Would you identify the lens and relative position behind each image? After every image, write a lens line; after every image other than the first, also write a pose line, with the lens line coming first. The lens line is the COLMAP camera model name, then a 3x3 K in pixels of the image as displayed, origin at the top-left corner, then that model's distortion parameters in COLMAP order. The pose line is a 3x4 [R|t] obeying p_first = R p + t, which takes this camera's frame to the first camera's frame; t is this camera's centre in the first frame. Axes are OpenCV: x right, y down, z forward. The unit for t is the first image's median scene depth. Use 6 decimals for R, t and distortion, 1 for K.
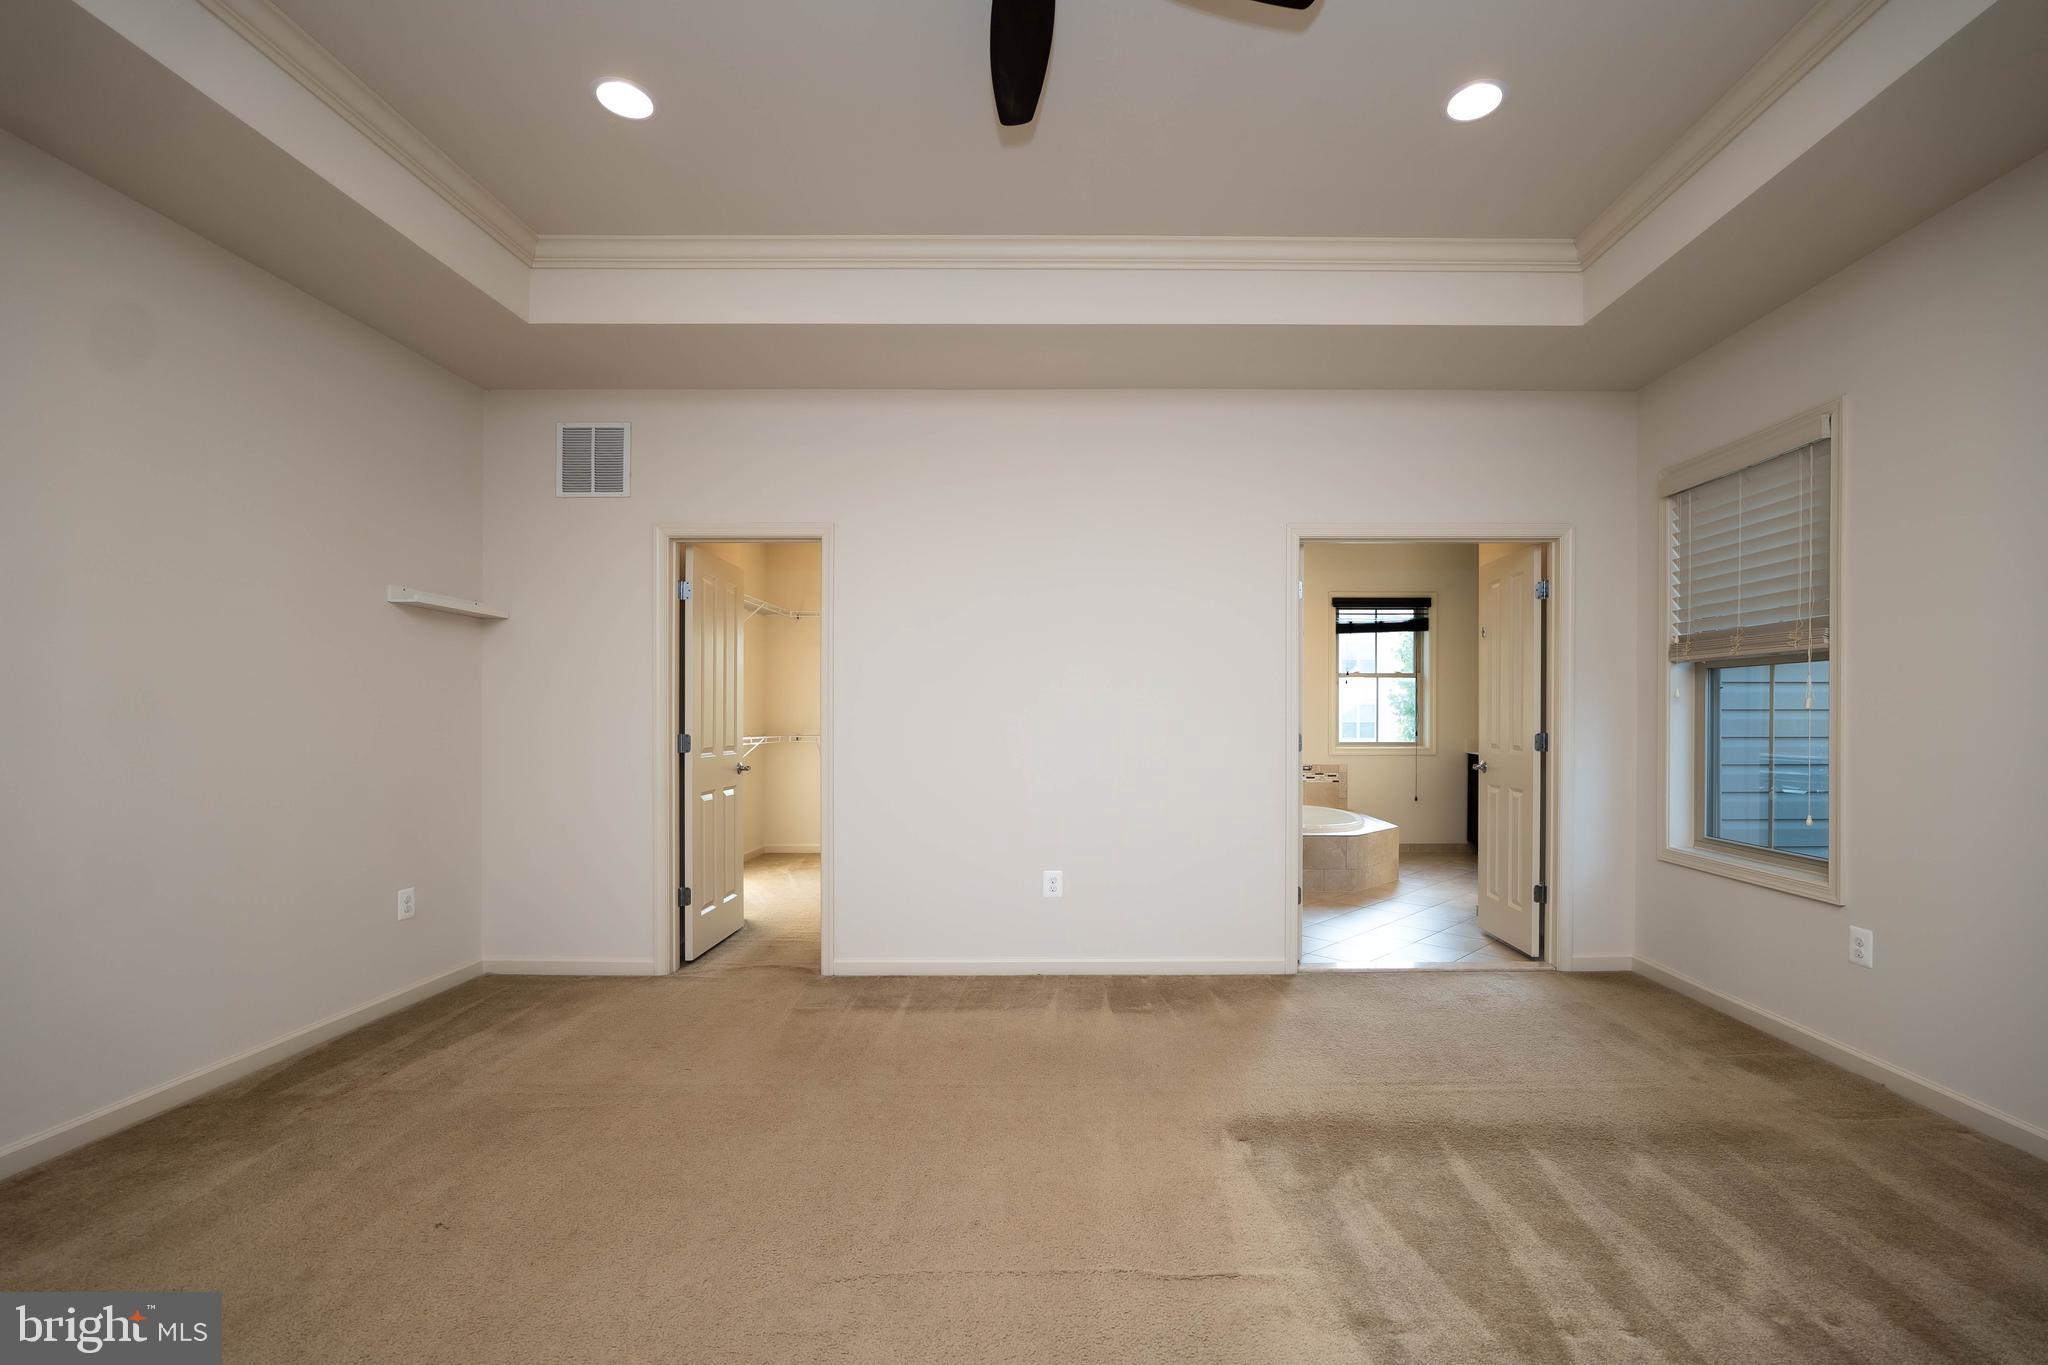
lens RADIAL K [[855.7, 0, 1079.5], [0, 855.7, 719.8], [0, 0, 1]] dist [-0.008938, 0.000551]
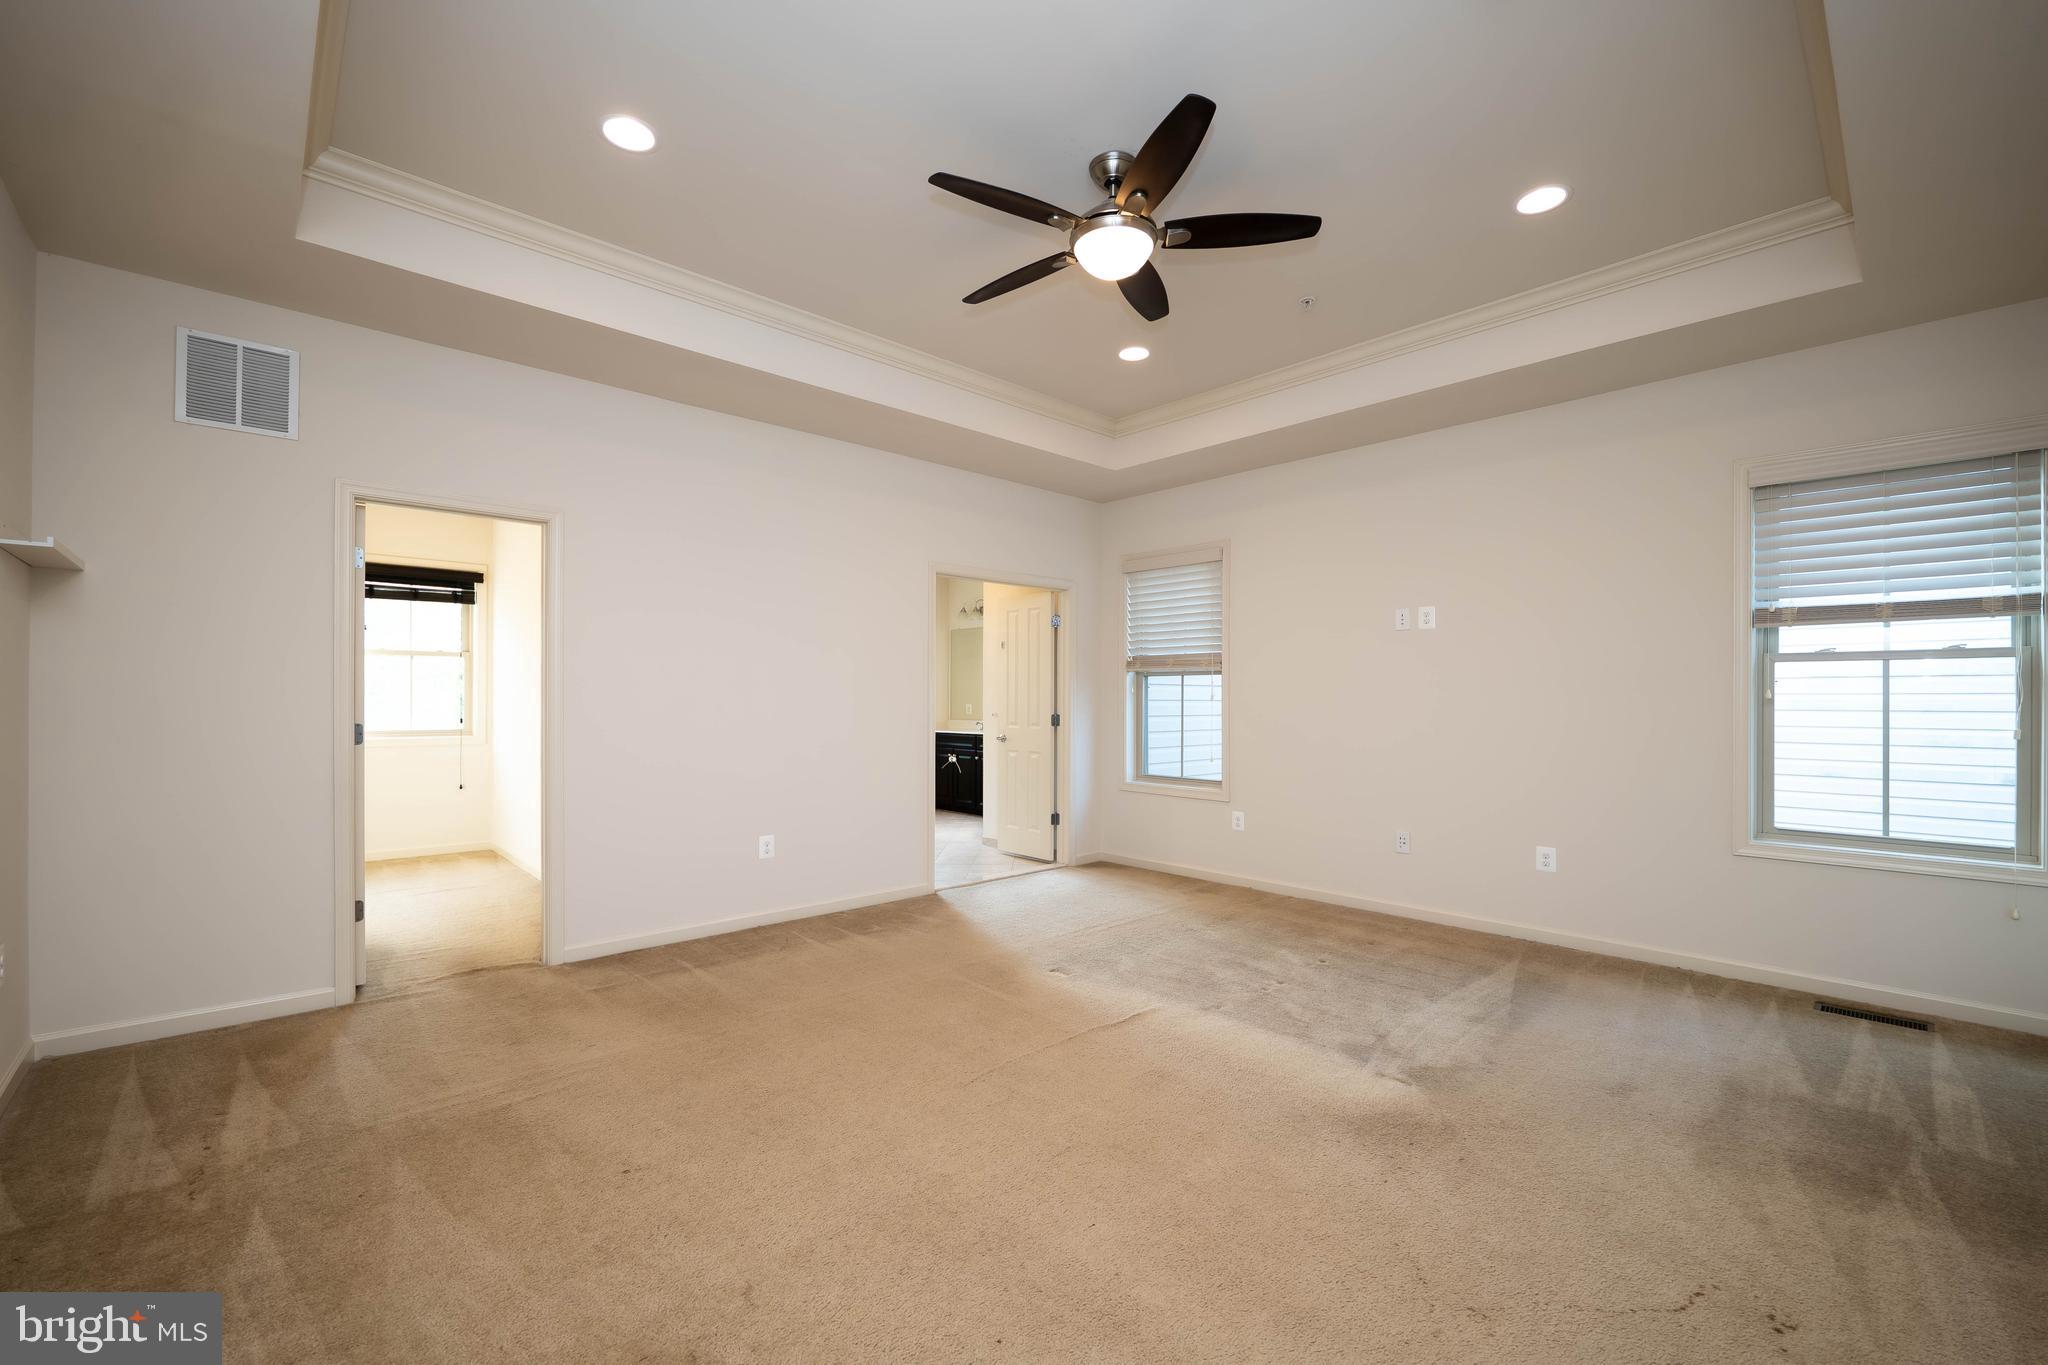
lens RADIAL K [[855.7, 0, 964.7], [0, 855.7, 696.7], [0, 0, 1]] dist [-0.008938, 0.000551]
pose [[0.755378, 0.005424, 0.655267, -0.644702], [0.000144, 0.999964, -0.008443, -0.003153], [-0.655290, 0.006472, 0.755350, -0.063291]]
